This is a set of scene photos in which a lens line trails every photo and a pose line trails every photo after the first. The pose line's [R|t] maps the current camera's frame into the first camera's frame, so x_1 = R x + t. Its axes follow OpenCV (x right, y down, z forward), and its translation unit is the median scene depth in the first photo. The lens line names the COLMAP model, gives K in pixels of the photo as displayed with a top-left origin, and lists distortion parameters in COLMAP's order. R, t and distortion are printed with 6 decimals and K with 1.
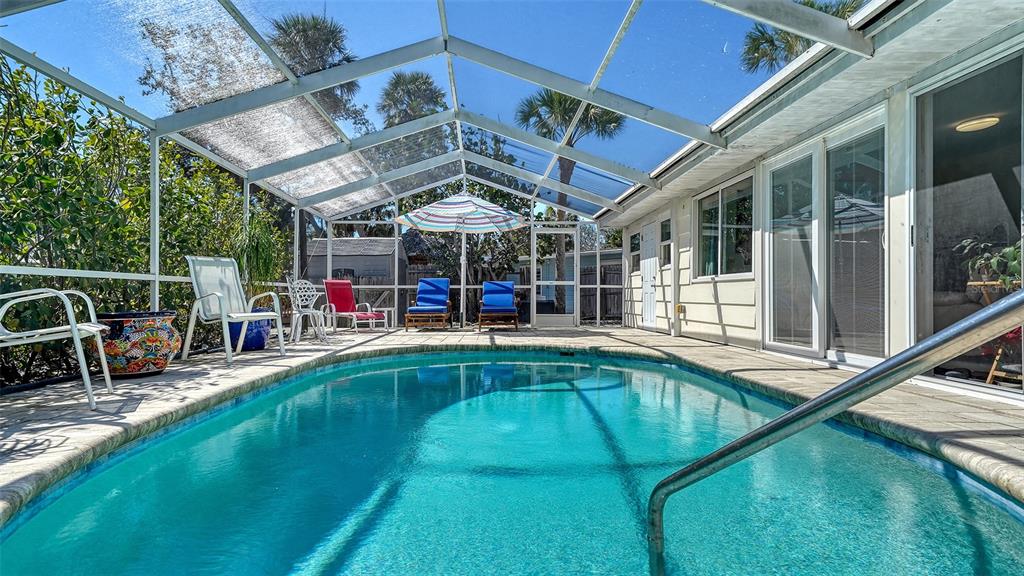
lens RADIAL K [[537.5, 0, 512.0], [0, 537.5, 288.0], [0, 0, 1]] dist [0.004304, 0.000328]
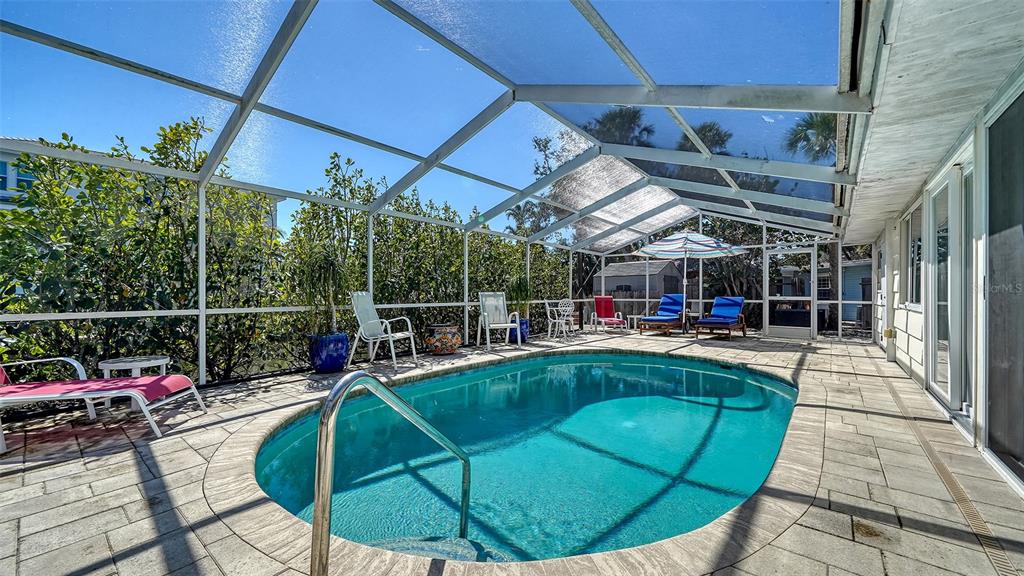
lens RADIAL K [[395.3, 0, 512.0], [0, 395.3, 288.0], [0, 0, 1]] dist [-0.001128, -0.000109]
pose [[0.752802, -0.006814, -0.658211, 0.271825], [0.006321, 0.999975, -0.003123, -0.046435], [0.658216, -0.001809, 0.752827, 0.010567]]
